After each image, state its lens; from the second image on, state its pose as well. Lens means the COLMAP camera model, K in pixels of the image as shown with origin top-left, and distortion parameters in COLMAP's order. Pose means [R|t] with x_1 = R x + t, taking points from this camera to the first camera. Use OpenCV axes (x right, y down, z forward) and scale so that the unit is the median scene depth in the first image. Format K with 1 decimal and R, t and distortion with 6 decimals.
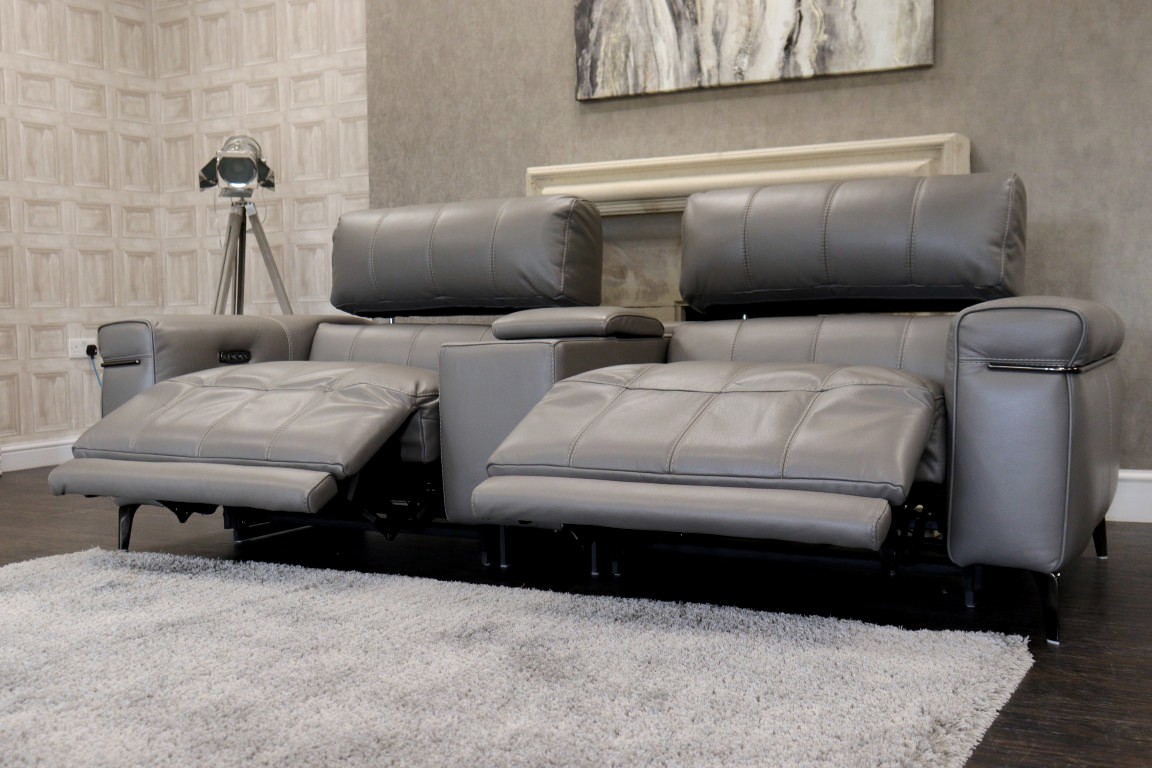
lens RADIAL K [[1287.0, 0, 576.1], [0, 1287.0, 384.2], [0, 0, 1]] dist [0.002380, 0.000000]
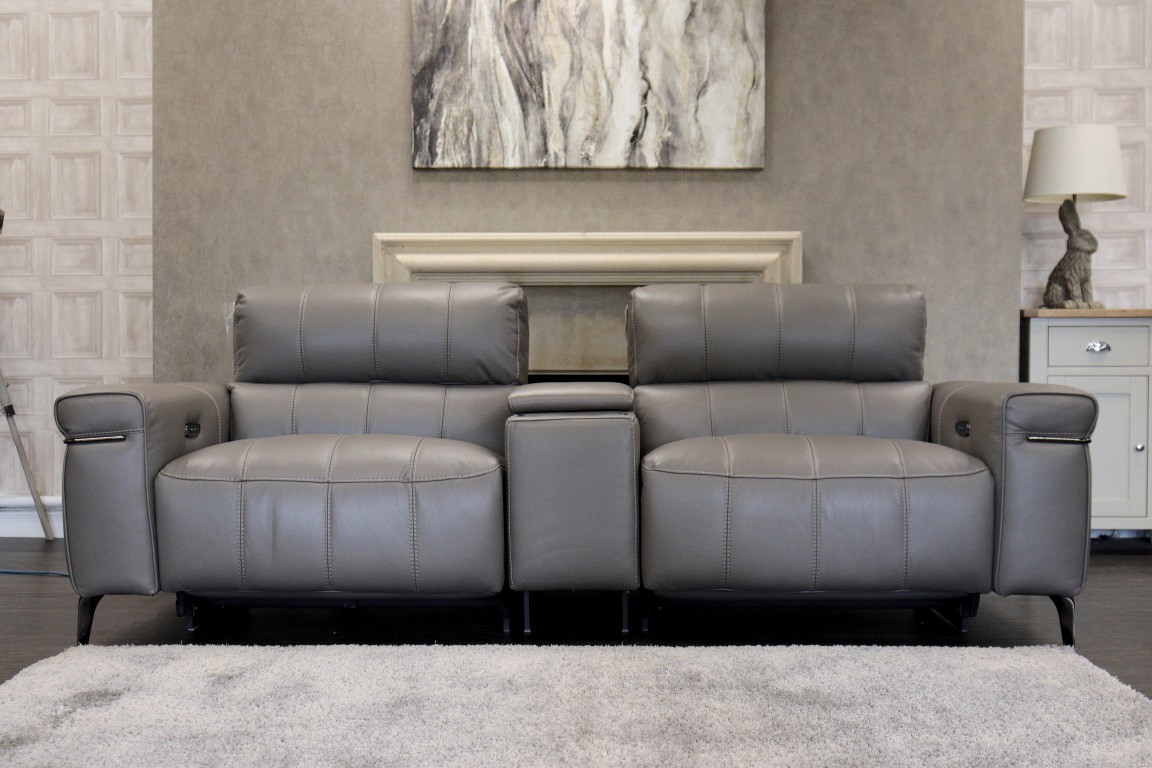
lens RADIAL K [[1414.1, 0, 576.3], [0, 1414.1, 382.9], [0, 0, 1]] dist [0.005427, 0.000000]
pose [[0.890026, 0.007135, 0.455855, -0.427976], [0.010481, 0.999293, -0.036105, -0.013656], [-0.455790, 0.036912, 0.889322, -0.033233]]
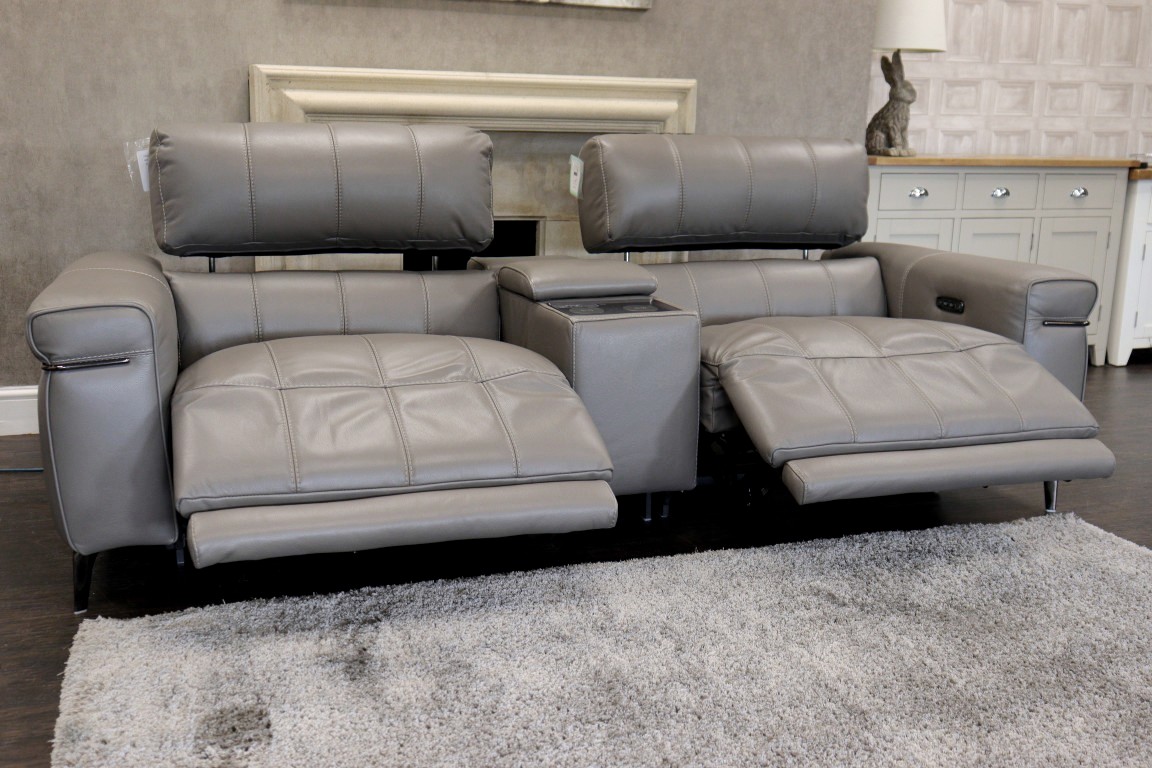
lens RADIAL K [[1218.0, 0, 574.7], [0, 1218.0, 383.2], [0, 0, 1]] dist [0.008294, 0.000000]
pose [[0.675510, -0.124646, 0.726739, -0.562622], [0.005875, 0.986487, 0.163735, -0.097201], [-0.737328, -0.106335, 0.667114, 0.293208]]
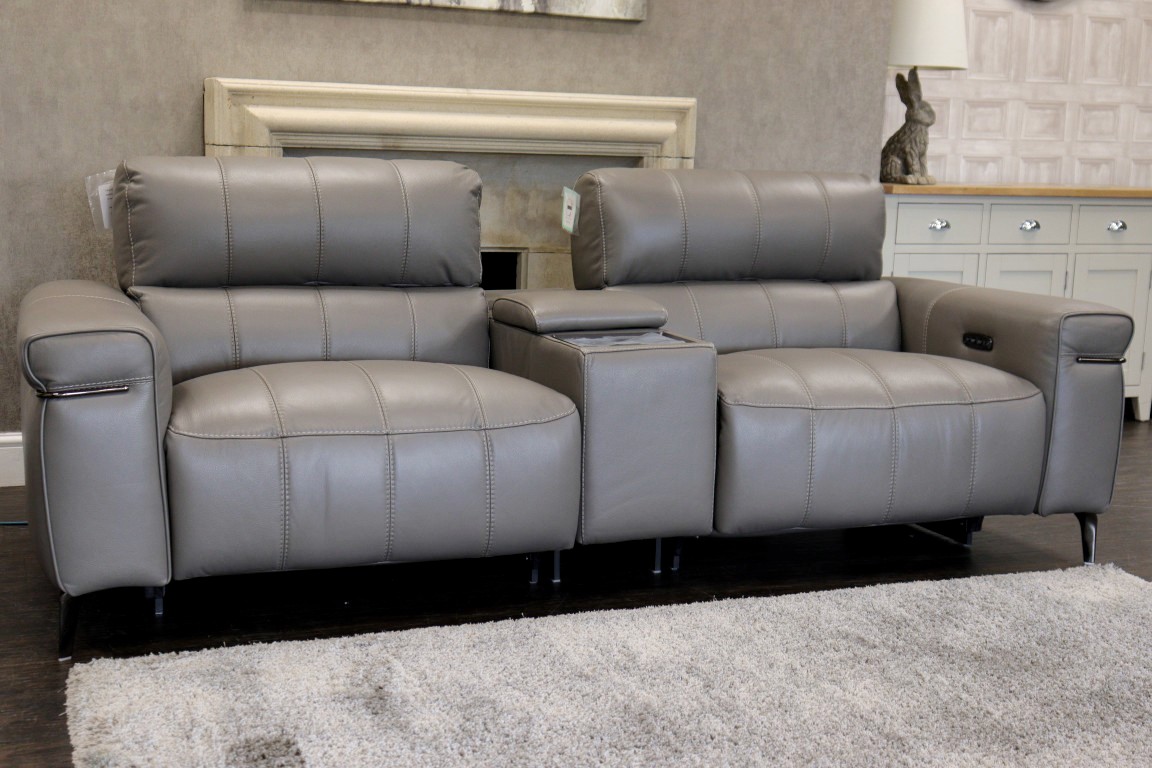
lens RADIAL K [[1527.5, 0, 573.2], [0, 1527.5, 385.7], [0, 0, 1]] dist [0.020431, 0.000000]
pose [[0.643476, -0.084417, 0.760797, -0.679696], [0.000167, 0.993916, 0.110142, -0.091476], [-0.765466, -0.070747, 0.639575, 0.240927]]
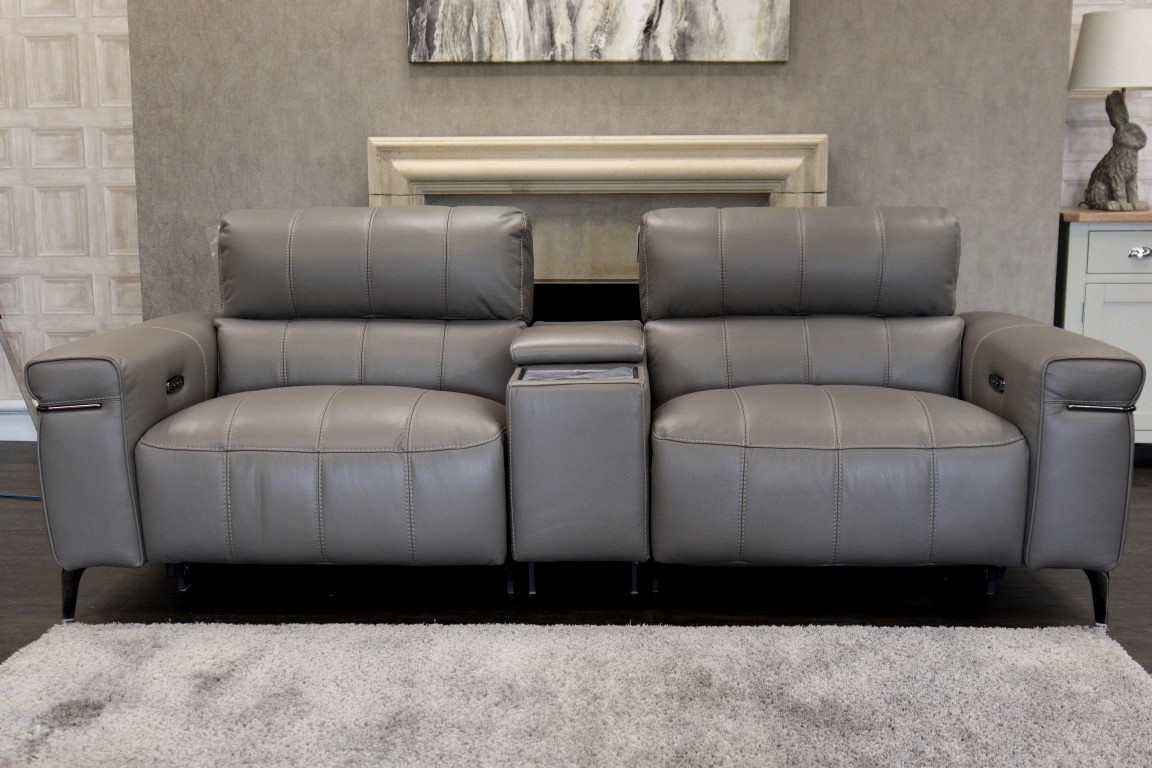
lens RADIAL K [[1414.1, 0, 576.1], [0, 1414.1, 383.4], [0, 0, 1]] dist [0.005427, 0.000000]
pose [[0.895778, -0.058548, 0.440628, -0.392813], [0.013397, 0.994393, 0.104893, -0.105719], [-0.444299, -0.088057, 0.891540, 0.017885]]
